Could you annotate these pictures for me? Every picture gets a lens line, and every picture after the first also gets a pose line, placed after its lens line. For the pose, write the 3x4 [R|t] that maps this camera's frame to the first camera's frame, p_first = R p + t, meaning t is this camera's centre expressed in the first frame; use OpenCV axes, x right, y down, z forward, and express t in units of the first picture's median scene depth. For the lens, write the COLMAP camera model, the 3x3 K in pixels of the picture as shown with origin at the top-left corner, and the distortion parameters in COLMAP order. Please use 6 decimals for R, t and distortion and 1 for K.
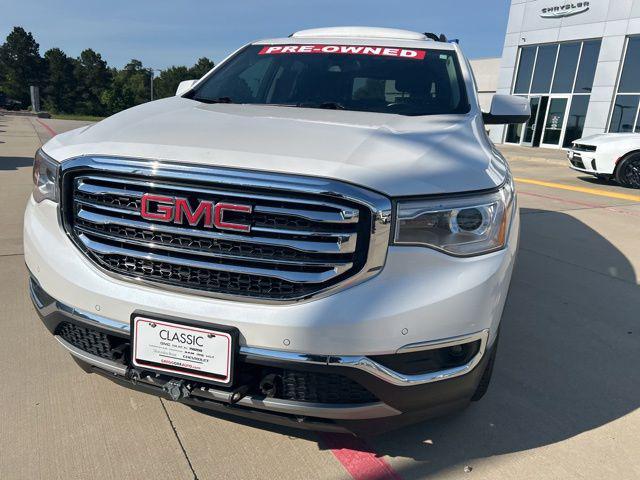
lens RADIAL K [[482.0, 0, 325.0], [0, 482.0, 242.1], [0, 0, 1]] dist [0.085969, -0.094483]
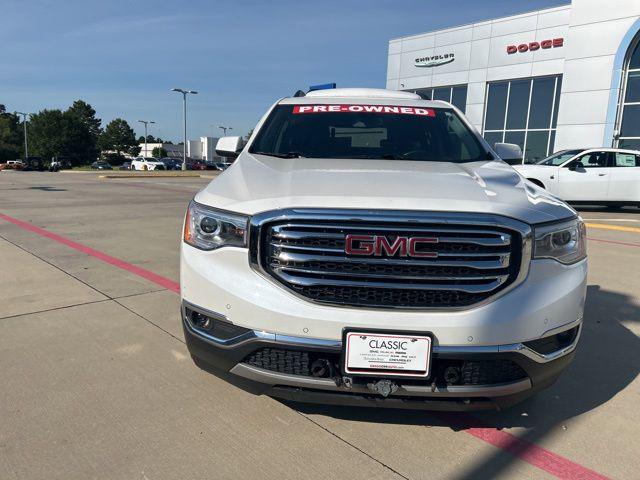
lens RADIAL K [[479.4, 0, 321.7], [0, 479.4, 239.4], [0, 0, 1]] dist [0.071225, -0.082791]
pose [[0.973997, -0.069860, 0.215520, -0.705538], [0.086634, 0.993821, -0.069384, -0.005534], [-0.209341, 0.086252, 0.974031, -0.213403]]
